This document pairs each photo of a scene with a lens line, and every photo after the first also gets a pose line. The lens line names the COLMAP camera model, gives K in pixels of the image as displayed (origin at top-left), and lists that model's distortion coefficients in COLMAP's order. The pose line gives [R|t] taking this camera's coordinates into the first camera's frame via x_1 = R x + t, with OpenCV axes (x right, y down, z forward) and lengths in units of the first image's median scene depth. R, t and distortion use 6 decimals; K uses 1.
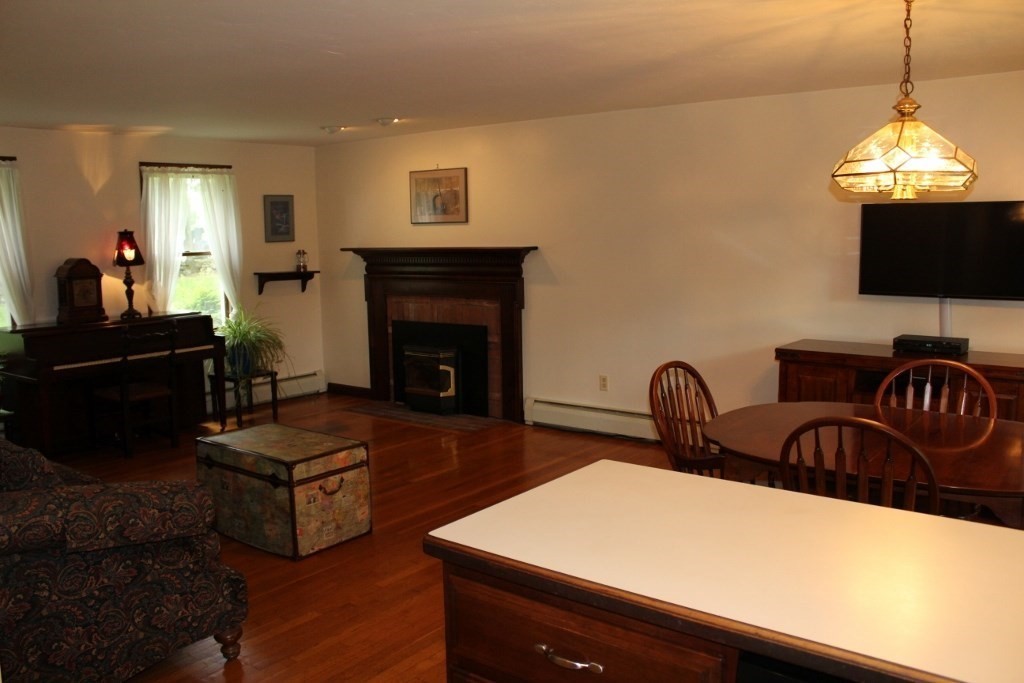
lens RADIAL K [[853.8, 0, 506.8], [0, 853.8, 343.1], [0, 0, 1]] dist [-0.149552, 0.122123]
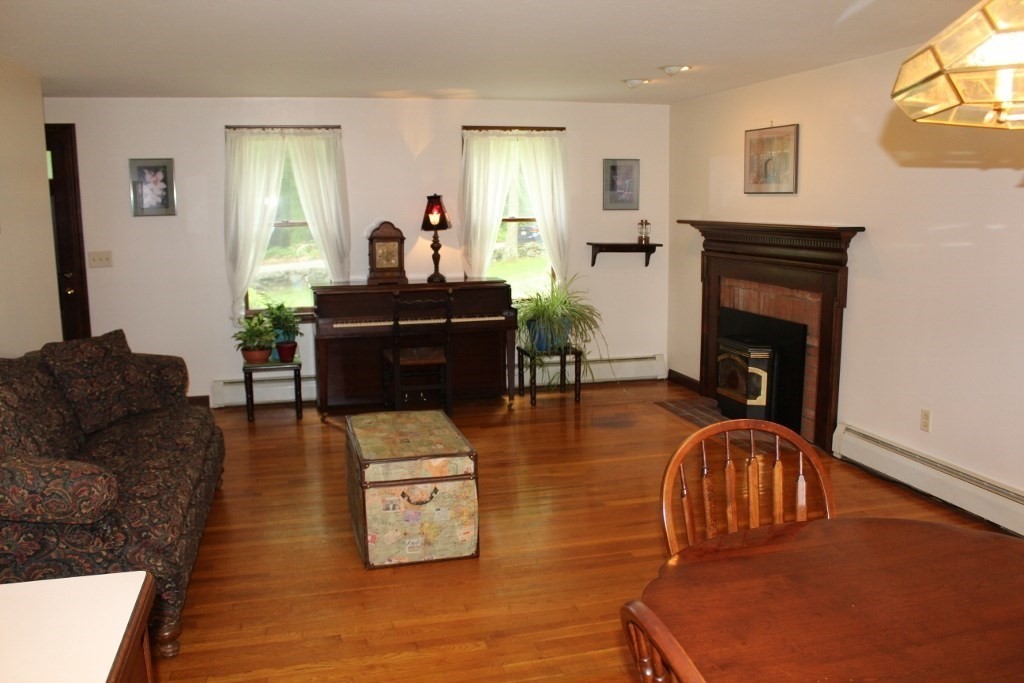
lens RADIAL K [[853.8, 0, 506.8], [0, 853.8, 343.1], [0, 0, 1]] dist [-0.149552, 0.122123]
pose [[0.800279, 0.109915, -0.589467, 0.223029], [-0.086920, 0.993937, 0.067329, -0.032764], [0.593294, -0.002646, 0.804982, 0.215886]]
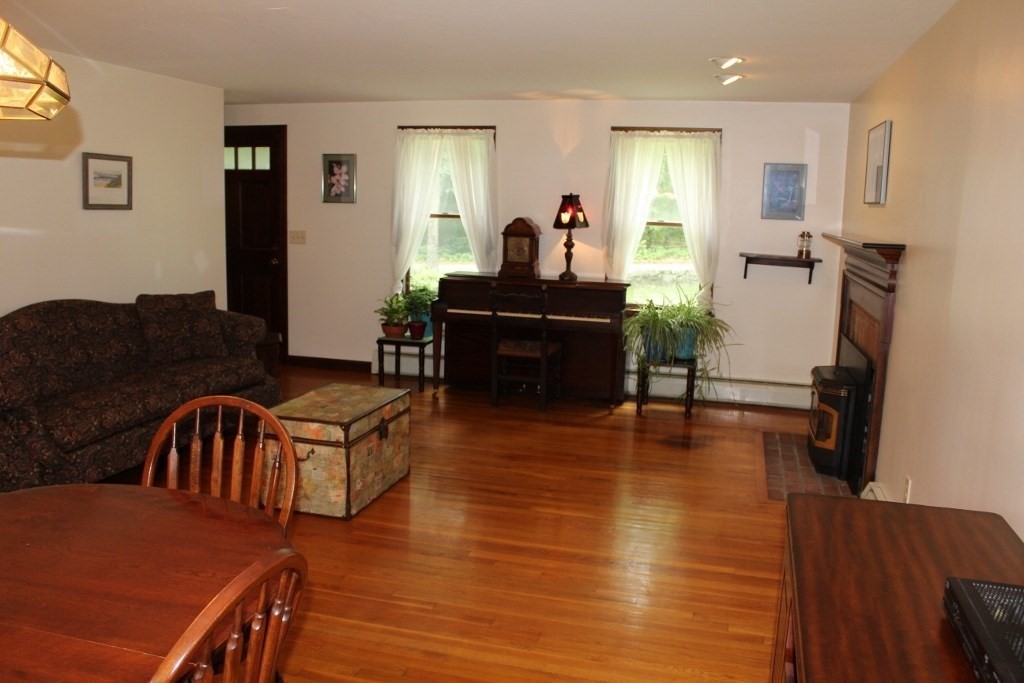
lens RADIAL K [[853.8, 0, 506.8], [0, 853.8, 343.1], [0, 0, 1]] dist [-0.149552, 0.122123]
pose [[0.388448, 0.181082, -0.903503, 0.464053], [-0.158519, 0.979016, 0.128063, -0.074274], [0.907733, 0.093477, 0.409002, 0.495459]]
